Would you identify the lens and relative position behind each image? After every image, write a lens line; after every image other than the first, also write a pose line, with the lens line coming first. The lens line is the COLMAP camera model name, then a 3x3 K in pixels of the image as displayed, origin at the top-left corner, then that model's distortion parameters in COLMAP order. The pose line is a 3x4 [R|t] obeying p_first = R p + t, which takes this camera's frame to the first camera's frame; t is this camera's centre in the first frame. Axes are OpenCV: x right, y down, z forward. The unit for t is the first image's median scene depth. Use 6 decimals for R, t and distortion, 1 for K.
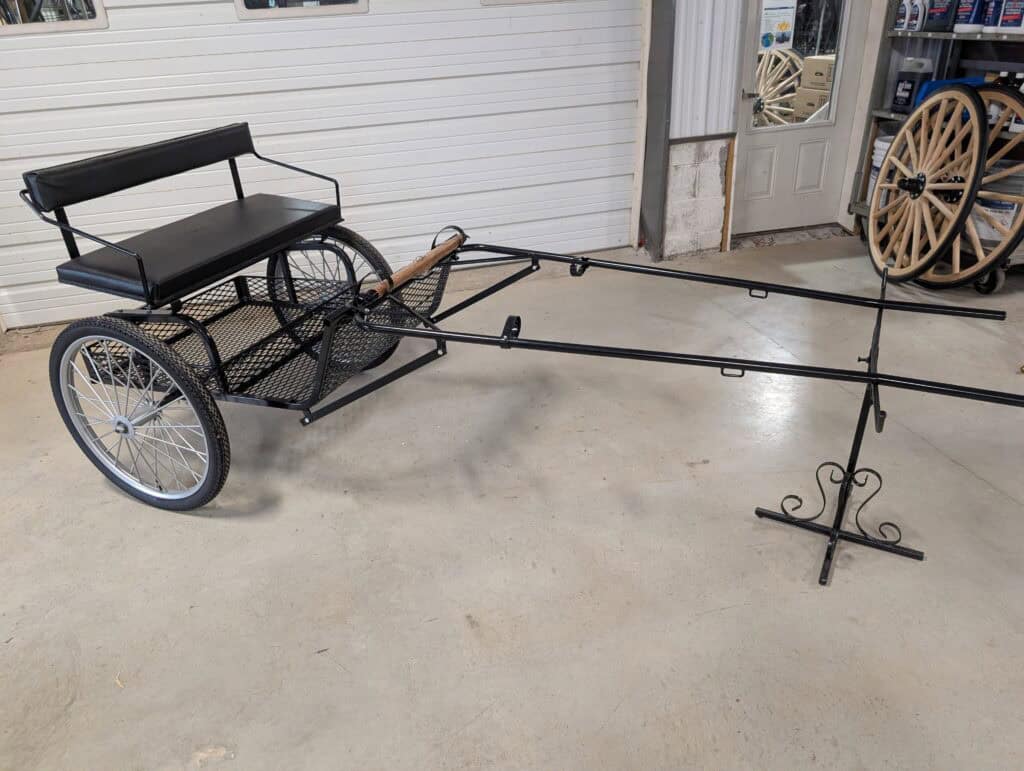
lens RADIAL K [[733.5, 0, 510.0], [0, 733.5, 400.0], [0, 0, 1]] dist [0.019415, -0.021412]
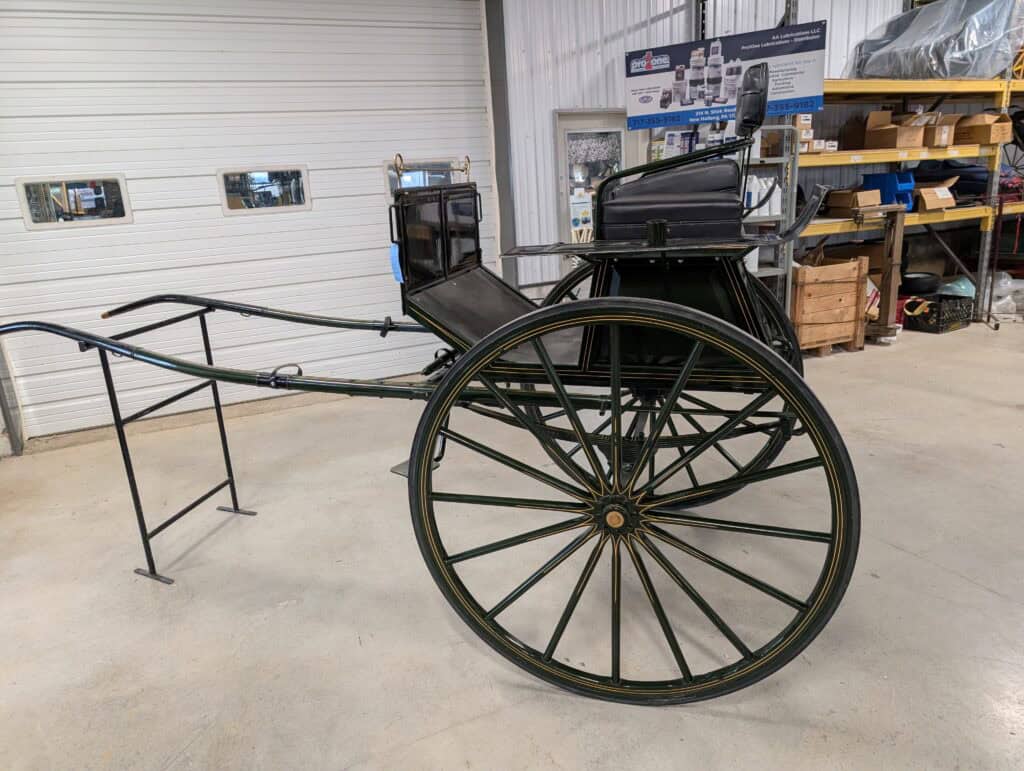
lens RADIAL K [[733.5, 0, 509.7], [0, 733.5, 388.2], [0, 0, 1]] dist [0.019415, -0.021412]
pose [[0.984717, -0.053078, 0.165876, -0.057311], [0.088267, 0.973144, -0.212602, 0.160076], [-0.150137, 0.223994, 0.962957, -0.373509]]
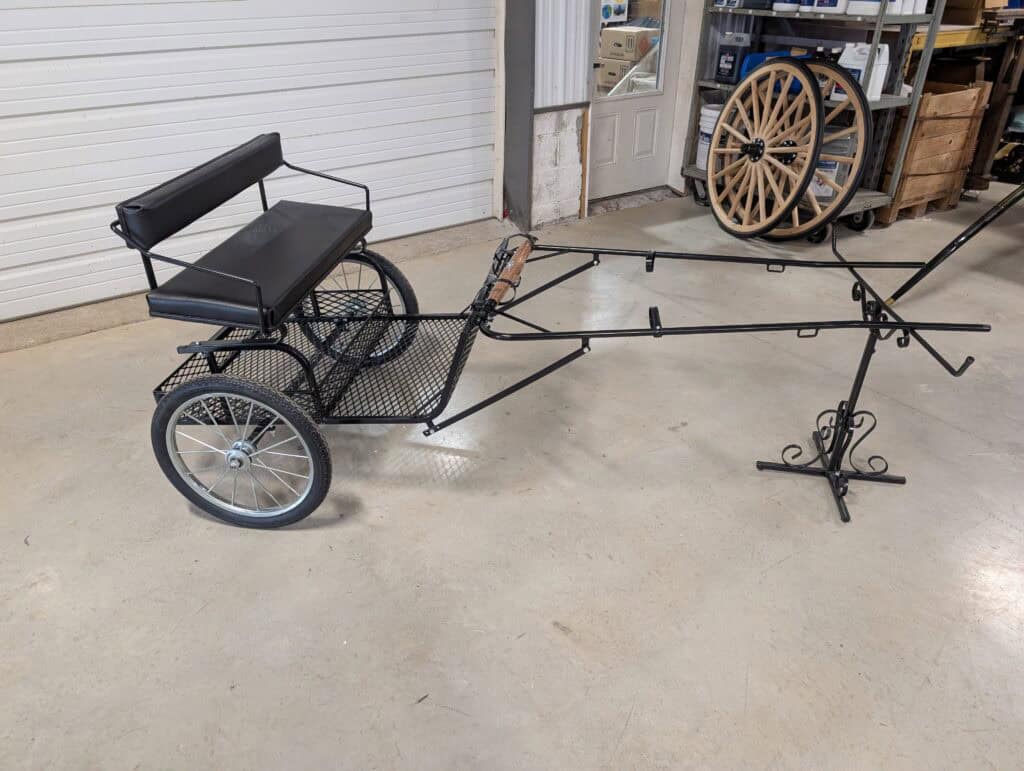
lens RADIAL K [[733.5, 0, 506.2], [0, 733.5, 388.4], [0, 0, 1]] dist [0.019415, -0.021412]
pose [[0.941556, -0.126289, 0.312288, -0.179051], [0.117624, 0.991968, 0.046513, -0.027704], [-0.315654, -0.007062, 0.948848, 0.058561]]
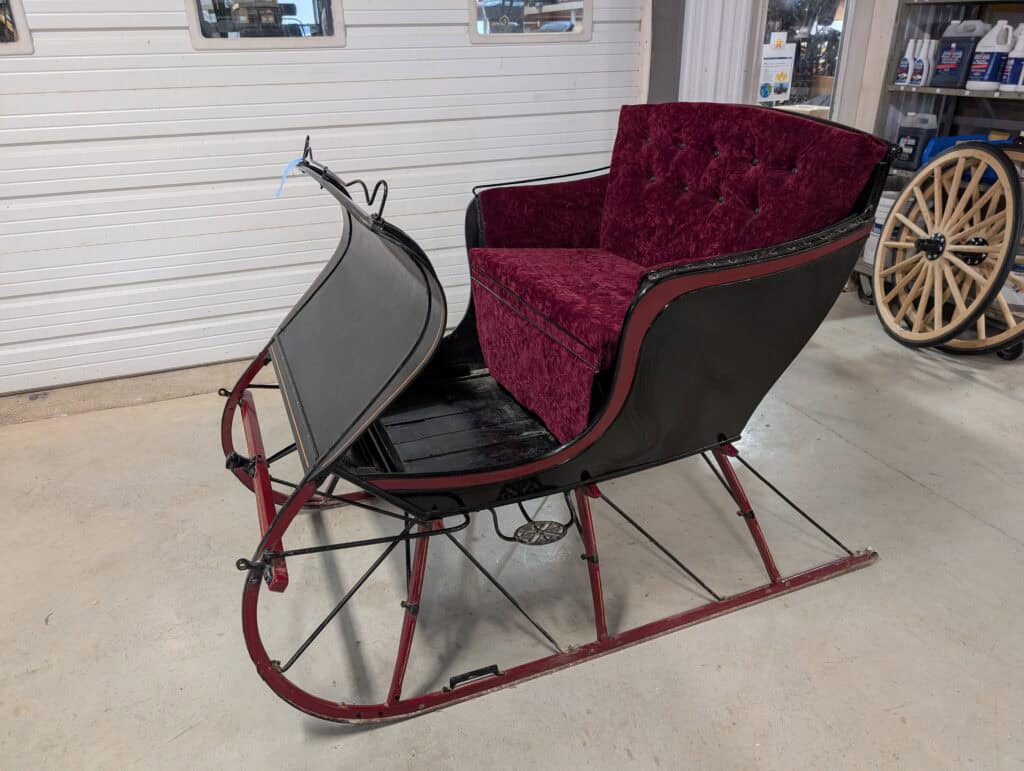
lens RADIAL K [[733.5, 0, 503.4], [0, 733.5, 389.9], [0, 0, 1]] dist [0.019415, -0.021412]
pose [[0.994617, -0.011247, 0.103011, -0.090400], [0.016687, 0.998502, -0.052103, -0.061389], [-0.102270, 0.053541, 0.993315, 0.116896]]
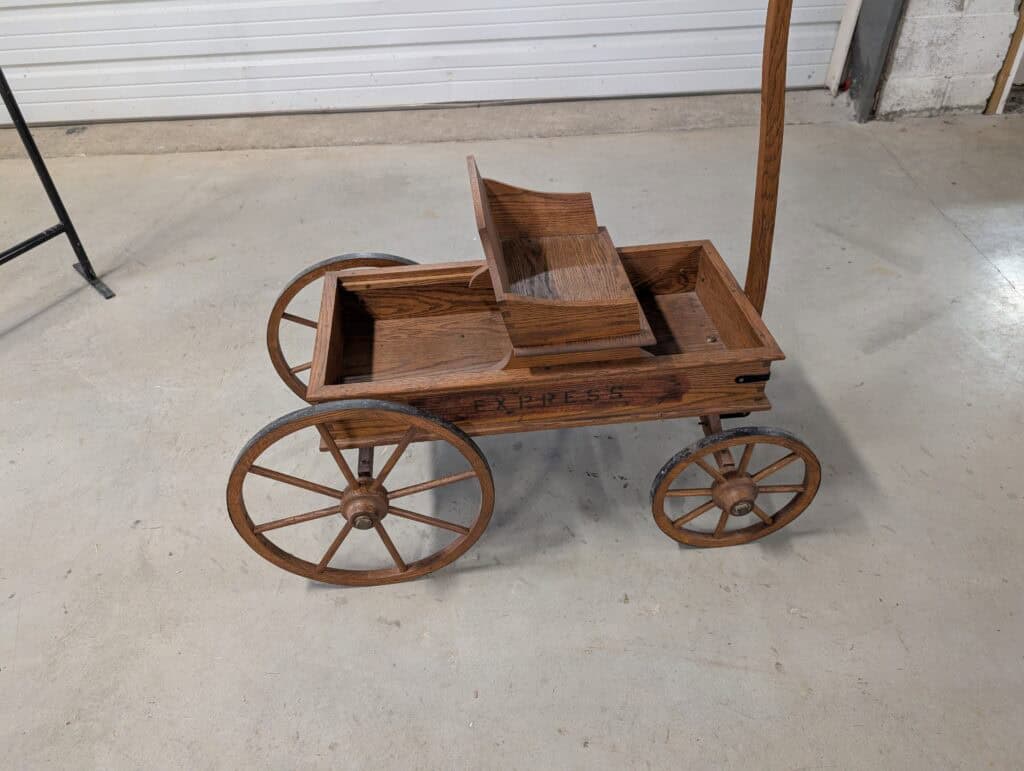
lens RADIAL K [[733.5, 0, 500.9], [0, 733.5, 375.5], [0, 0, 1]] dist [0.019415, -0.021412]
pose [[0.958600, 0.182593, -0.218506, 0.091739], [-0.131076, 0.964166, 0.230659, -0.093954], [0.252793, -0.192469, 0.948183, 0.335680]]
